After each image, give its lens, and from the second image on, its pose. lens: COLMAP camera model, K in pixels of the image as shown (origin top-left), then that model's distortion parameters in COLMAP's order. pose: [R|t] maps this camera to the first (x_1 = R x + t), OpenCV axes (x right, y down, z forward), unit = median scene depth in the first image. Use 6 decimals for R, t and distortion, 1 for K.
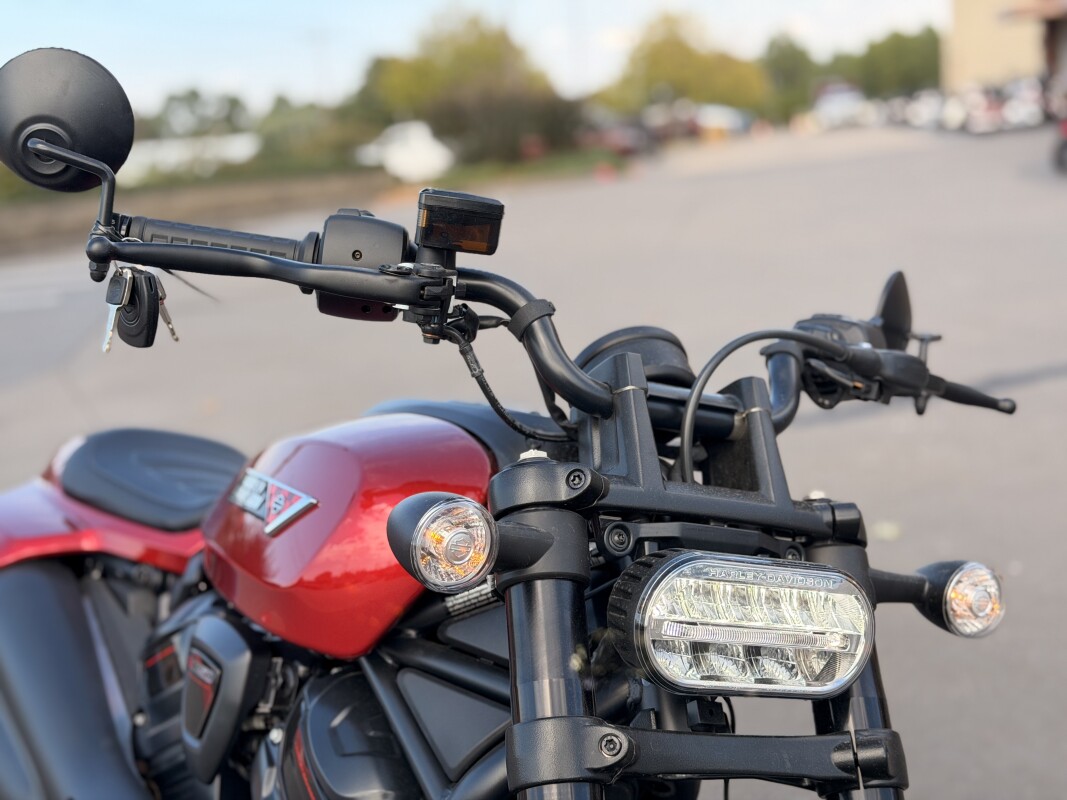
lens RADIAL K [[1696.1, 0, 533.5], [0, 1696.1, 400.0], [0, 0, 1]] dist [-0.007247, -0.057485]
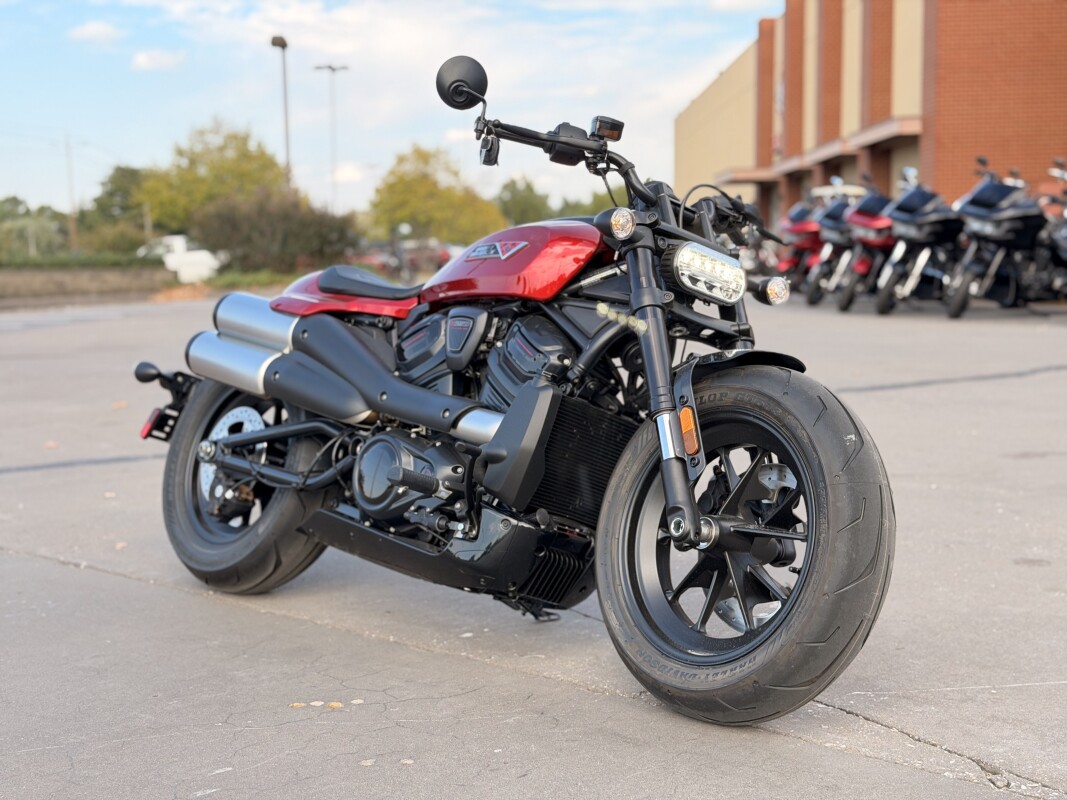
lens RADIAL K [[1696.1, 0, 533.5], [0, 1696.1, 400.0], [0, 0, 1]] dist [-0.007247, -0.057485]
pose [[0.986967, 0.050623, 0.152755, -0.552613], [-0.038938, 0.996150, -0.078540, 0.548234], [-0.156143, 0.071569, 0.985138, -1.649813]]
